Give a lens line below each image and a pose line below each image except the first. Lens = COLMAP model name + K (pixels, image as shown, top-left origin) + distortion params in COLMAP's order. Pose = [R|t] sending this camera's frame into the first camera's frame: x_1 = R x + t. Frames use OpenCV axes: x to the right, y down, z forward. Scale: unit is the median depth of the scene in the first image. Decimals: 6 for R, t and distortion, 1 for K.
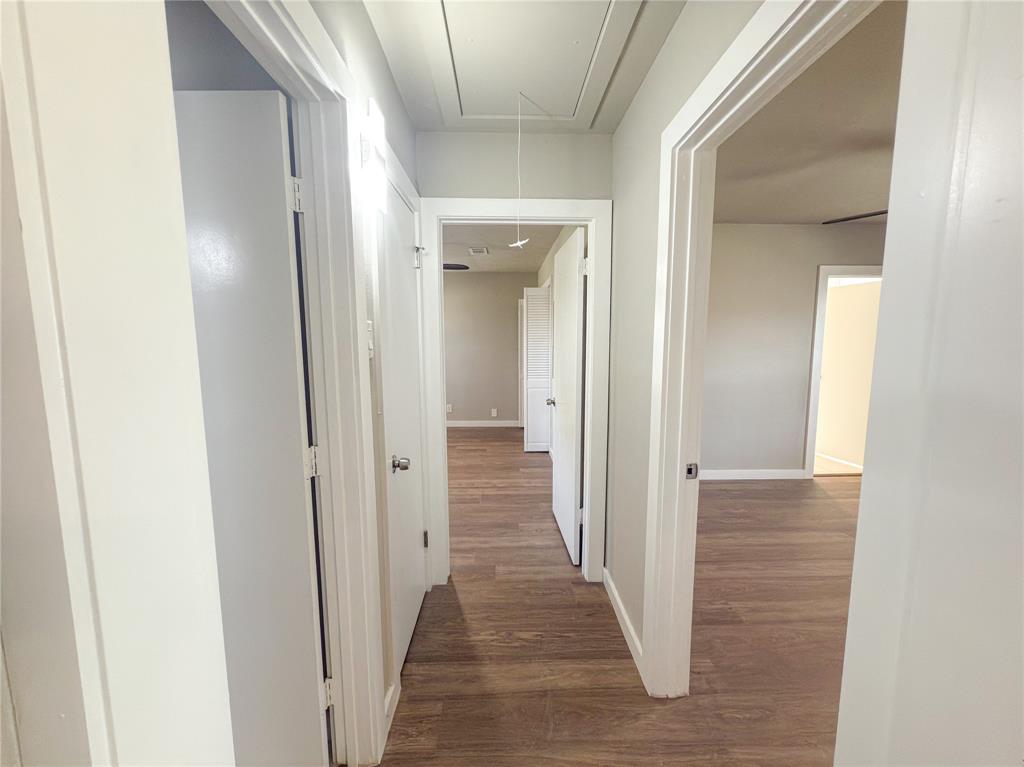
lens RADIAL K [[407.4, 0, 511.5], [0, 407.4, 381.6], [0, 0, 1]] dist [0.002022, 0.000273]
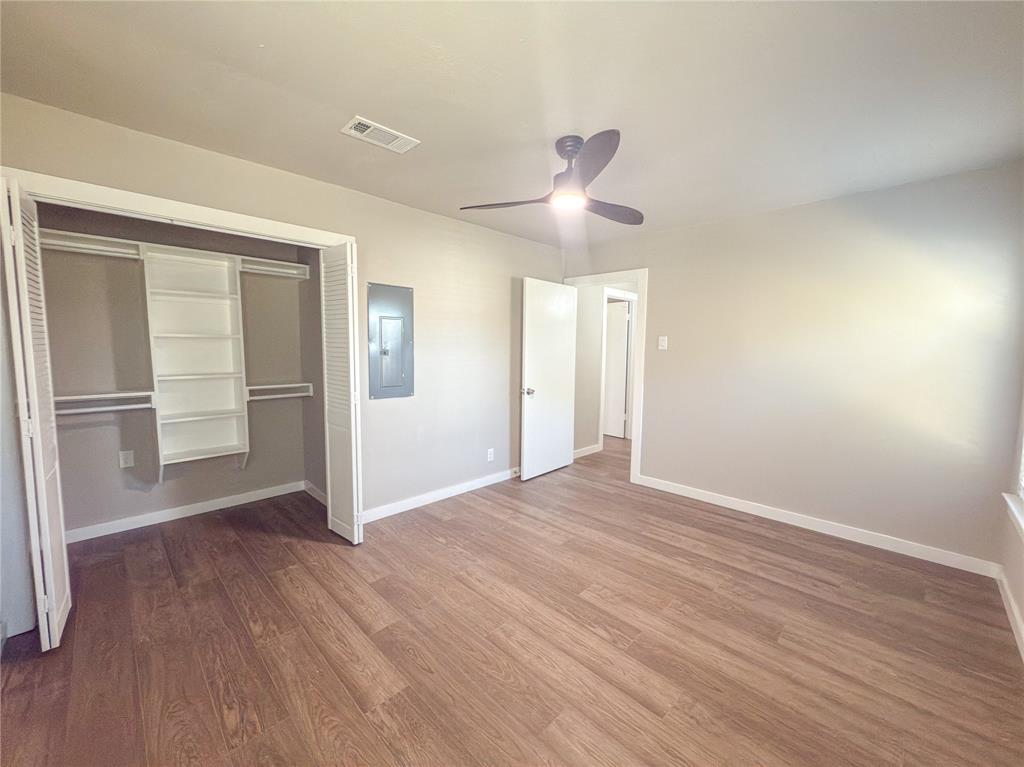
lens RADIAL K [[407.4, 0, 511.5], [0, 407.4, 381.6], [0, 0, 1]] dist [0.002022, 0.000273]
pose [[-0.689508, -0.065541, 0.721307, -0.645304], [0.073285, 0.984473, 0.159508, -0.153616], [-0.720561, 0.162843, -0.673998, 1.564590]]
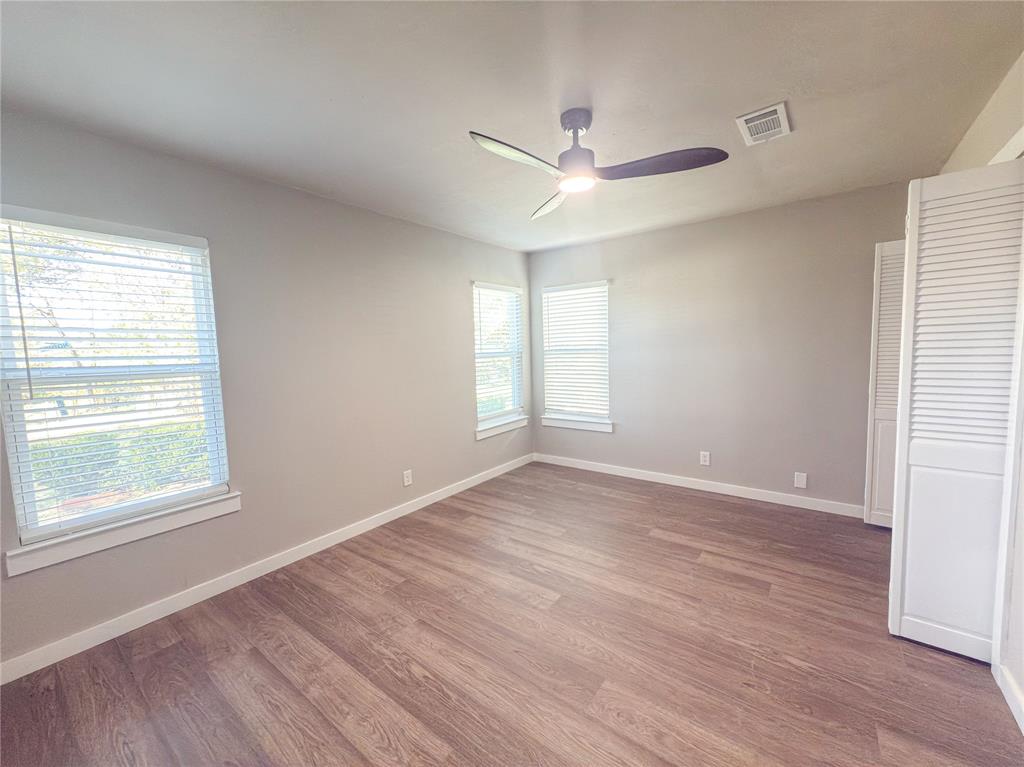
lens RADIAL K [[407.4, 0, 511.5], [0, 407.4, 381.6], [0, 0, 1]] dist [0.002022, 0.000273]
pose [[0.779129, 0.032191, -0.626036, -0.014399], [-0.042149, 0.999111, -0.001081, -0.054121], [0.625445, 0.027229, 0.779793, 0.649033]]
